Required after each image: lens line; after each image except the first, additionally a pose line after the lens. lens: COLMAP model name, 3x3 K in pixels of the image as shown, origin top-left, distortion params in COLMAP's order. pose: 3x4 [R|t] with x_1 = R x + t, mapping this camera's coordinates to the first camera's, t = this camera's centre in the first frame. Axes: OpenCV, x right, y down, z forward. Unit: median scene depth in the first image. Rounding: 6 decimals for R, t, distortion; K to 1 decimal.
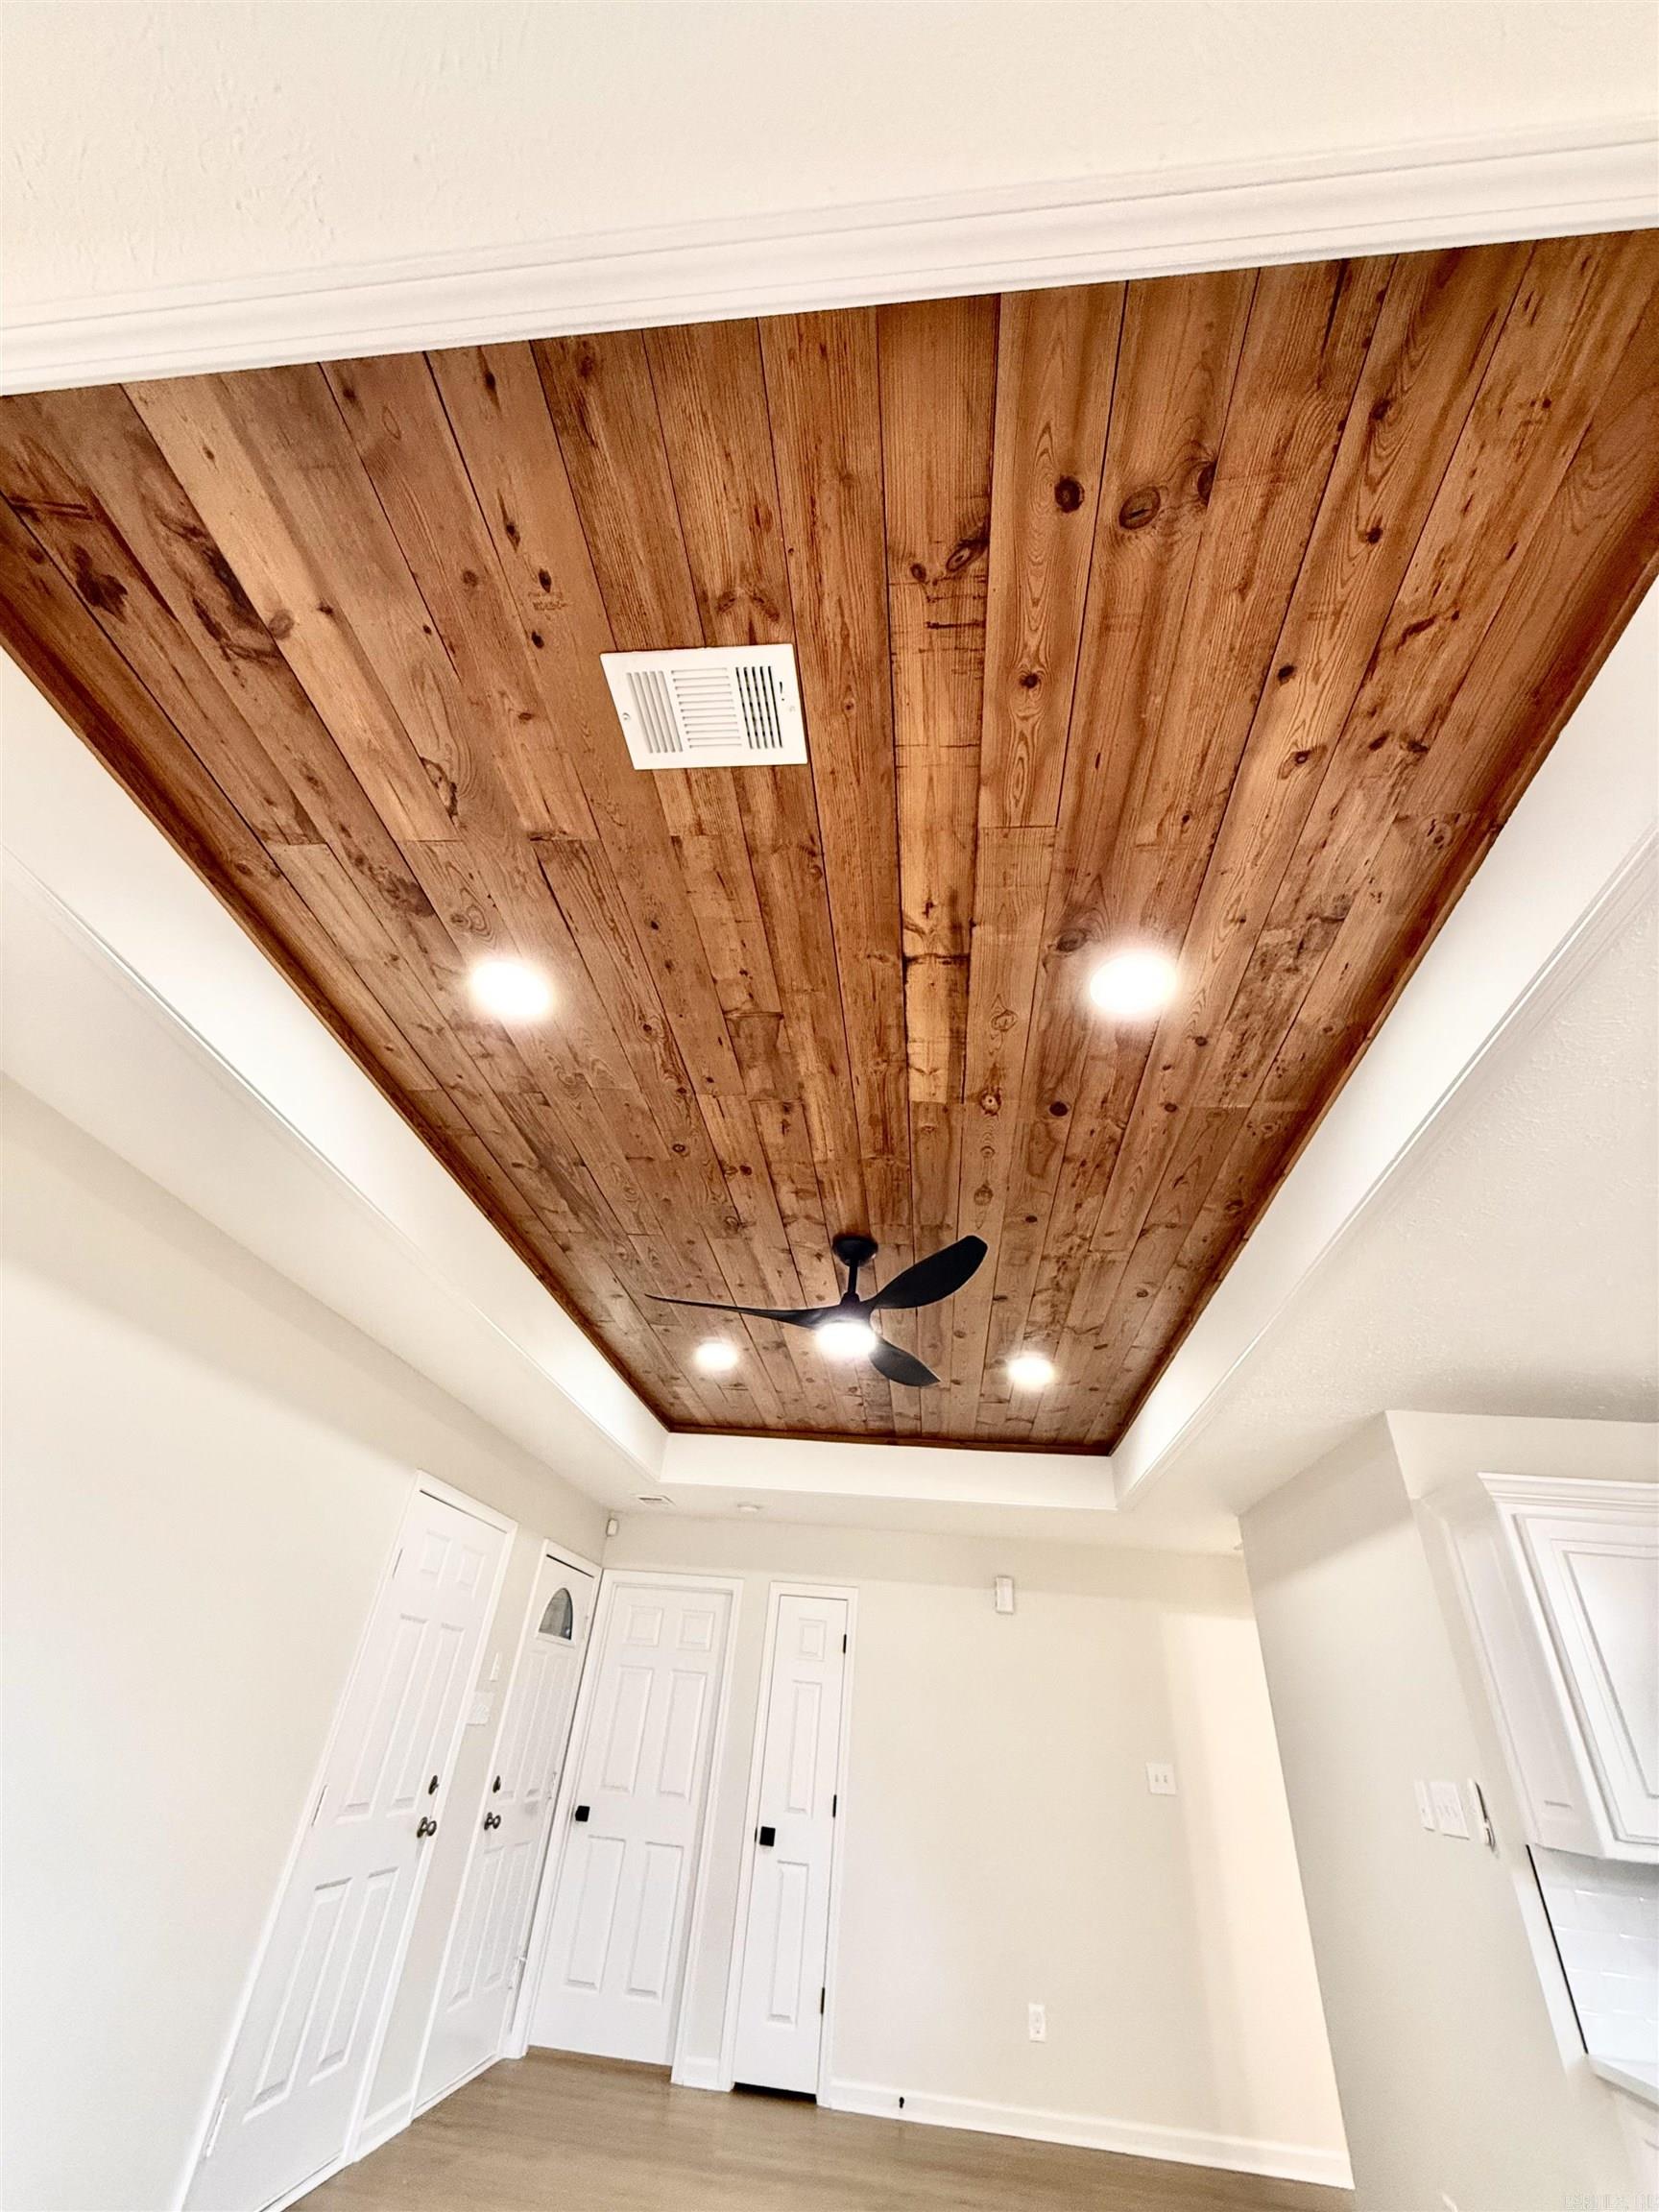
lens RADIAL K [[879.5, 0, 835.0], [0, 879.5, 1106.4], [0, 0, 1]] dist [-0.001156, 0.000733]
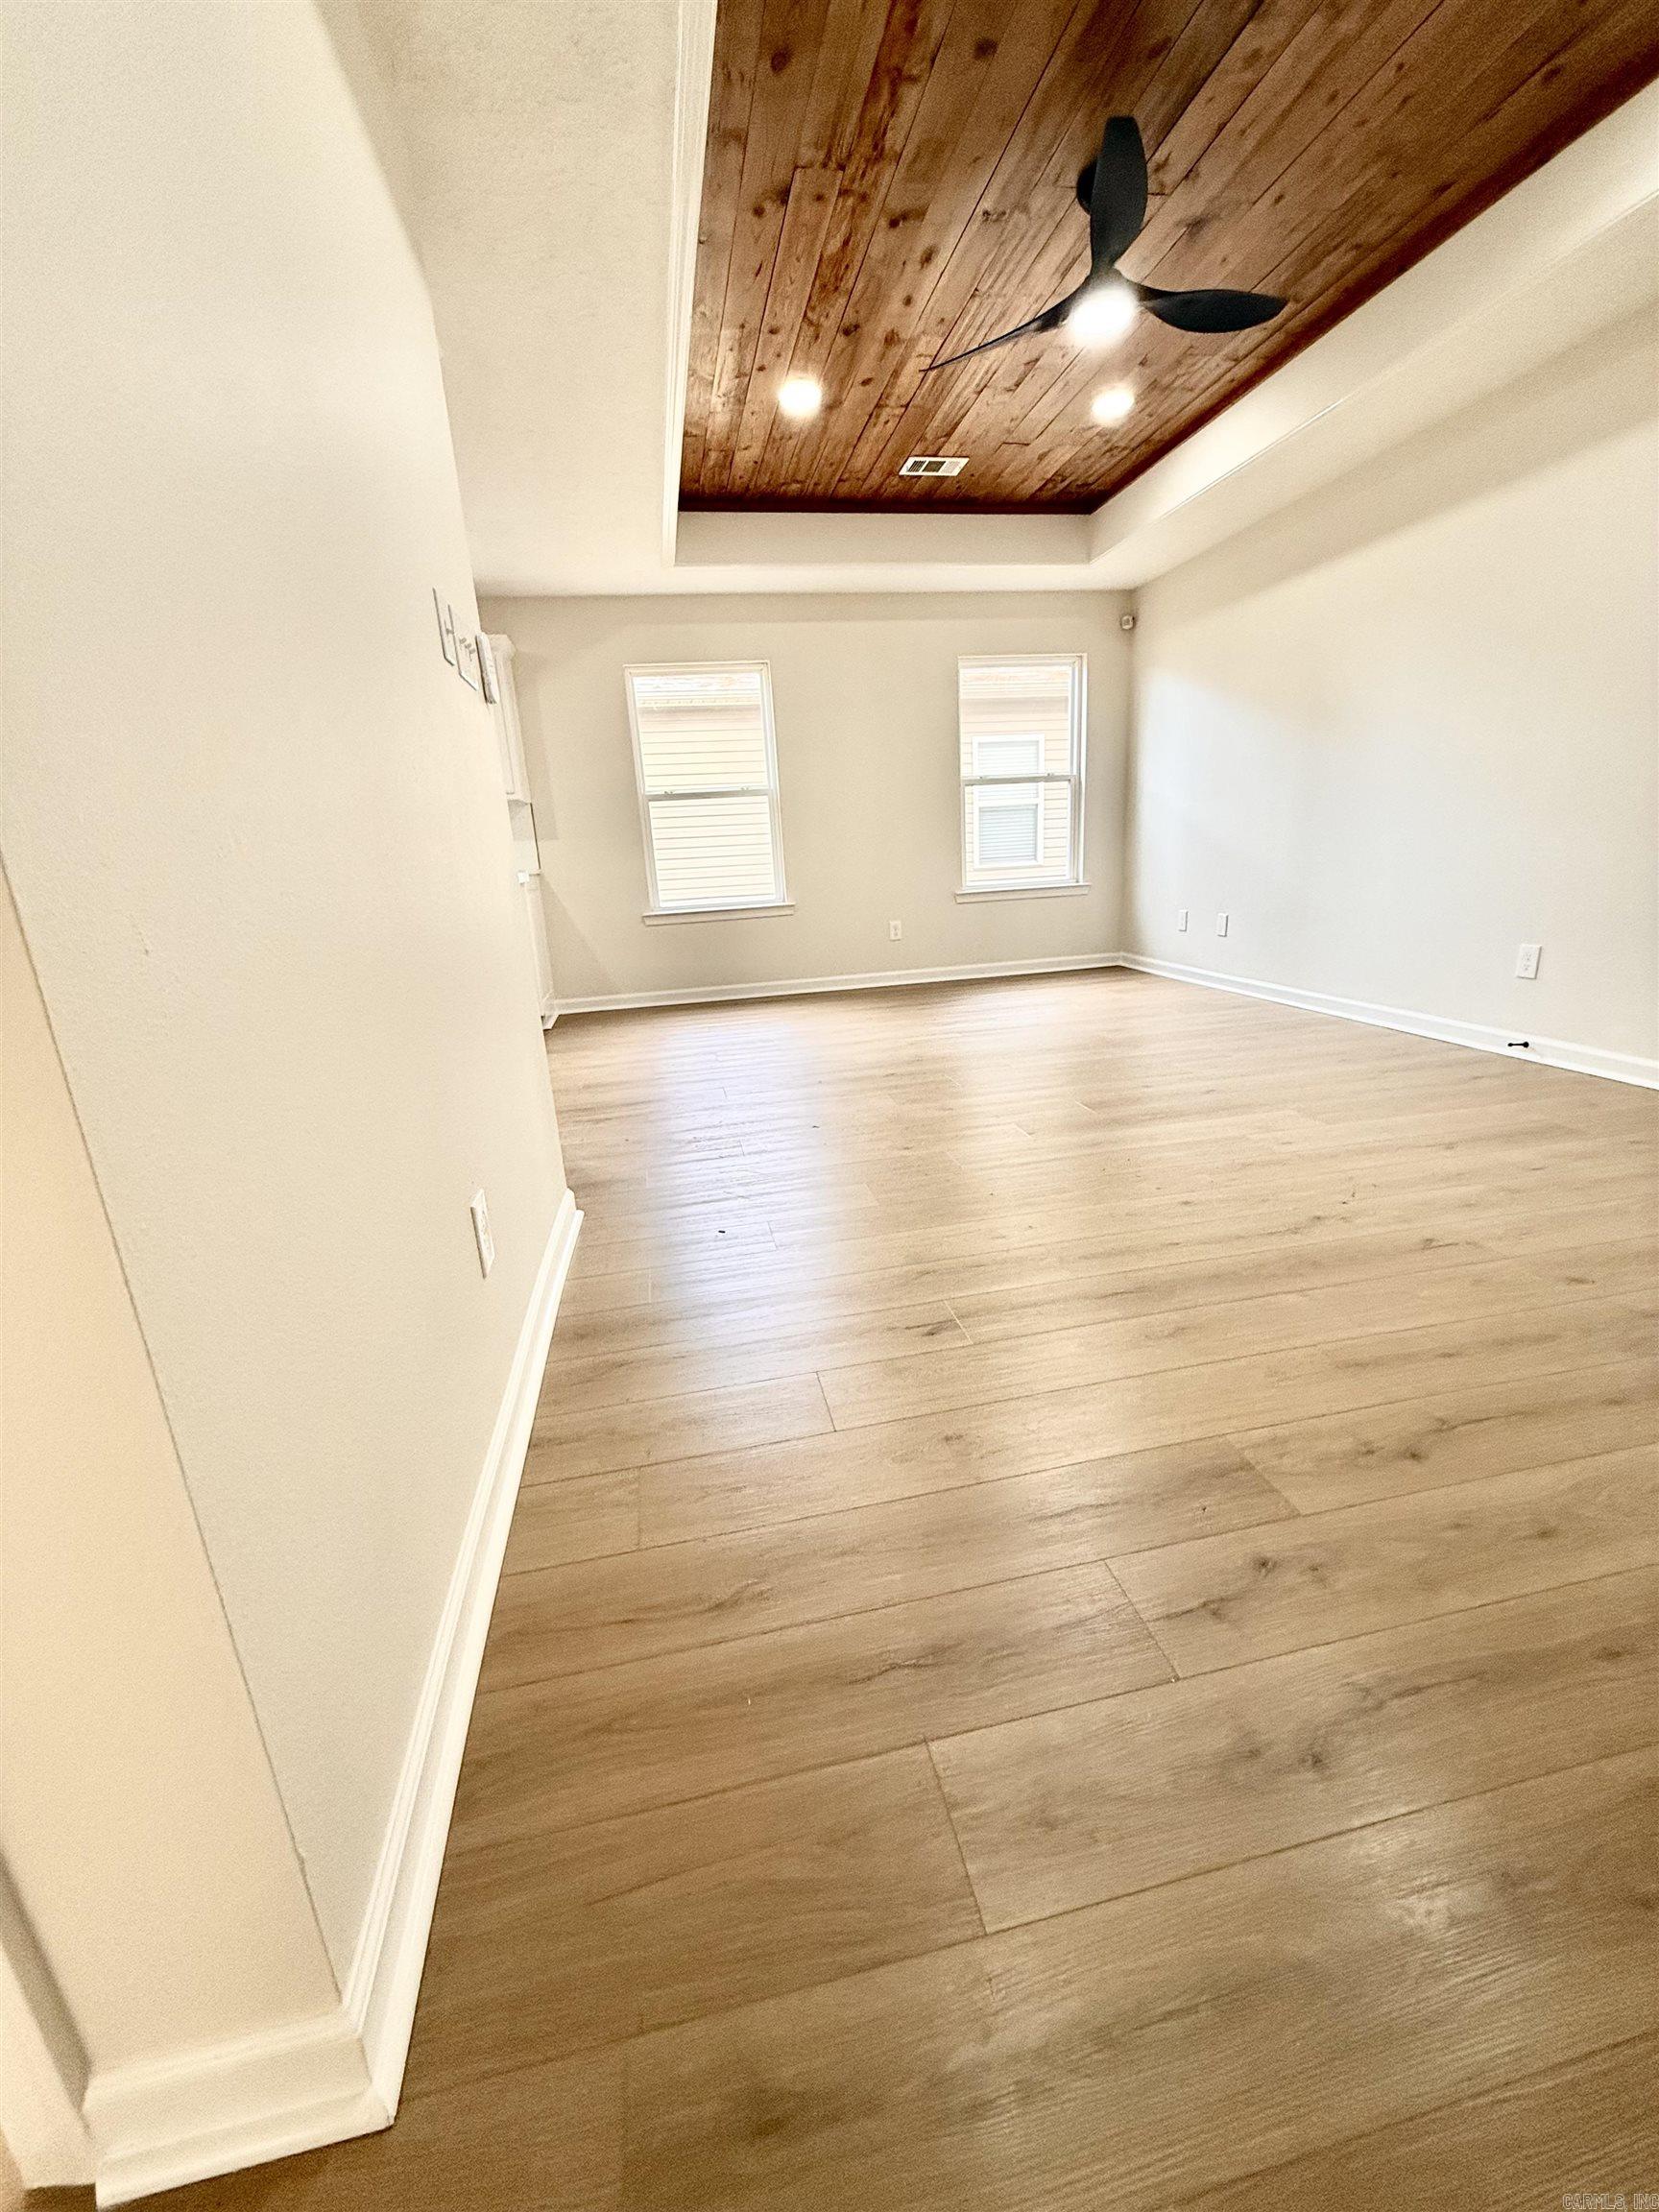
lens RADIAL K [[879.5, 0, 827.9], [0, 879.5, 1103.1], [0, 0, 1]] dist [-0.001156, 0.000733]
pose [[-0.959560, 0.045782, -0.277757, 0.499300], [0.140691, 0.932613, -0.332323, 1.109061], [0.243826, -0.357962, -0.901339, 1.234657]]
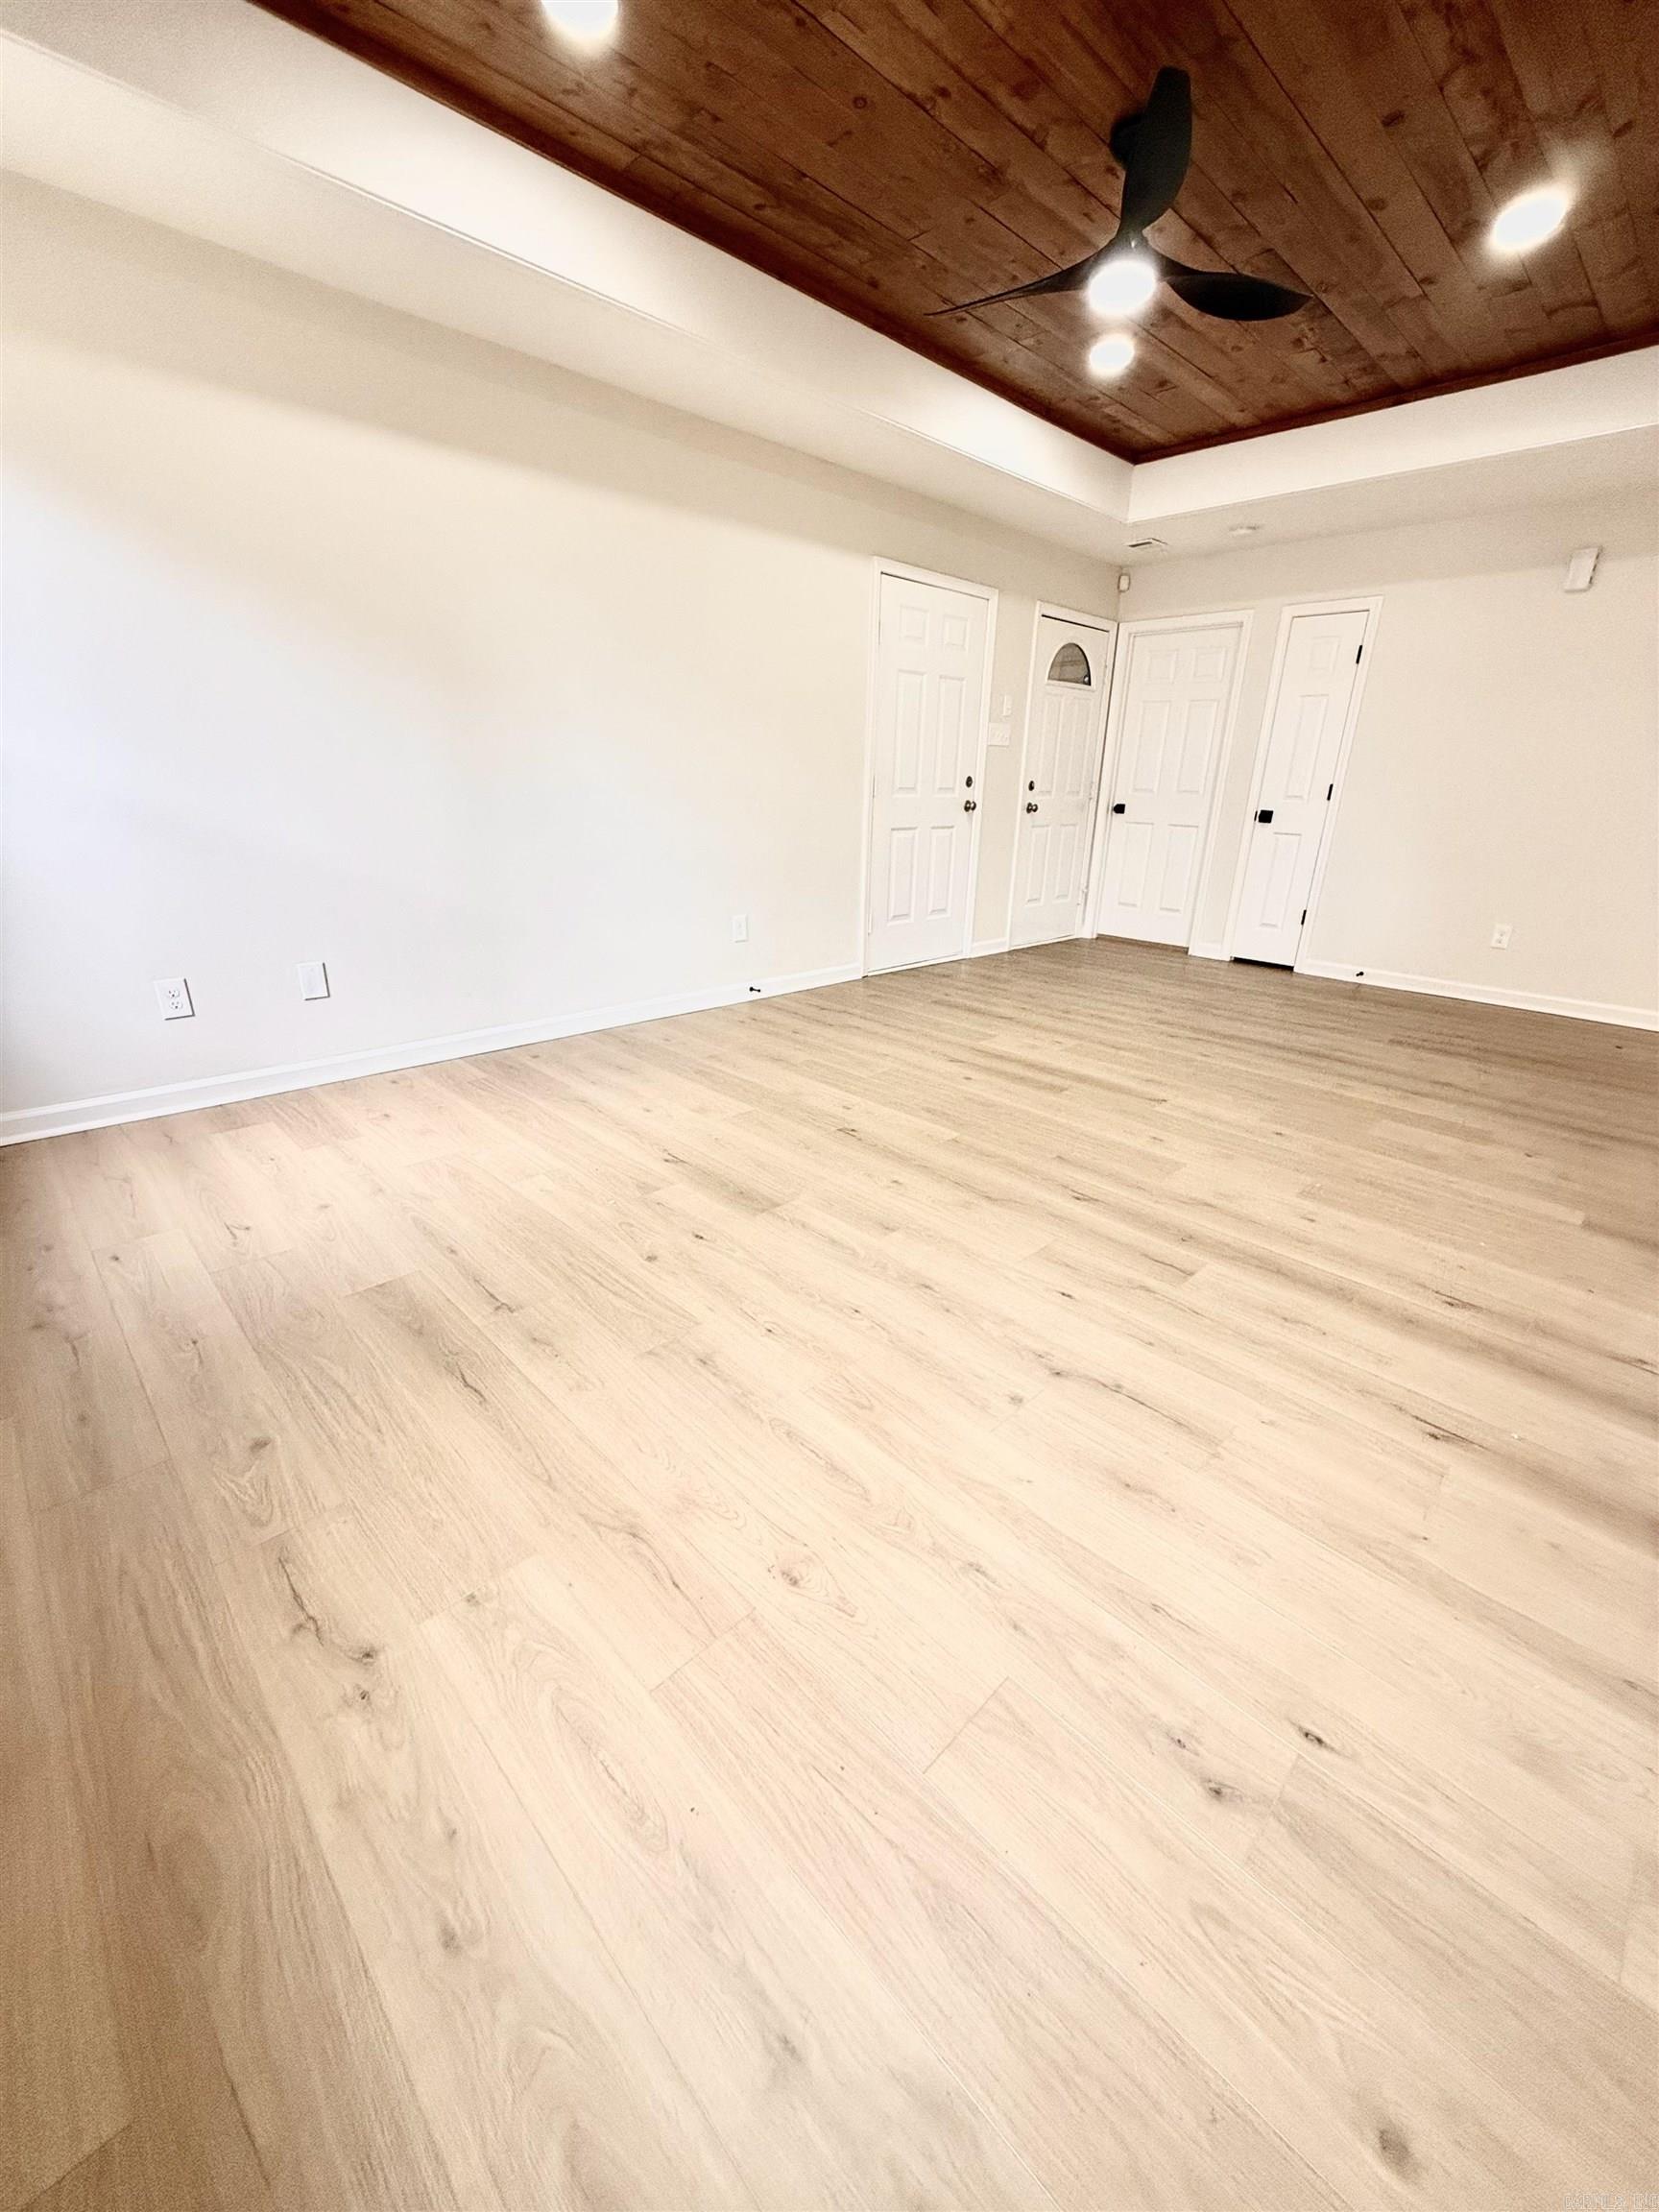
lens RADIAL K [[879.5, 0, 837.7], [0, 879.5, 1096.9], [0, 0, 1]] dist [-0.001156, 0.000733]
pose [[0.767644, 0.163346, -0.619710, 0.397959], [0.401744, 0.630744, 0.663900, 0.063031], [0.499324, -0.758604, 0.418564, -0.112555]]
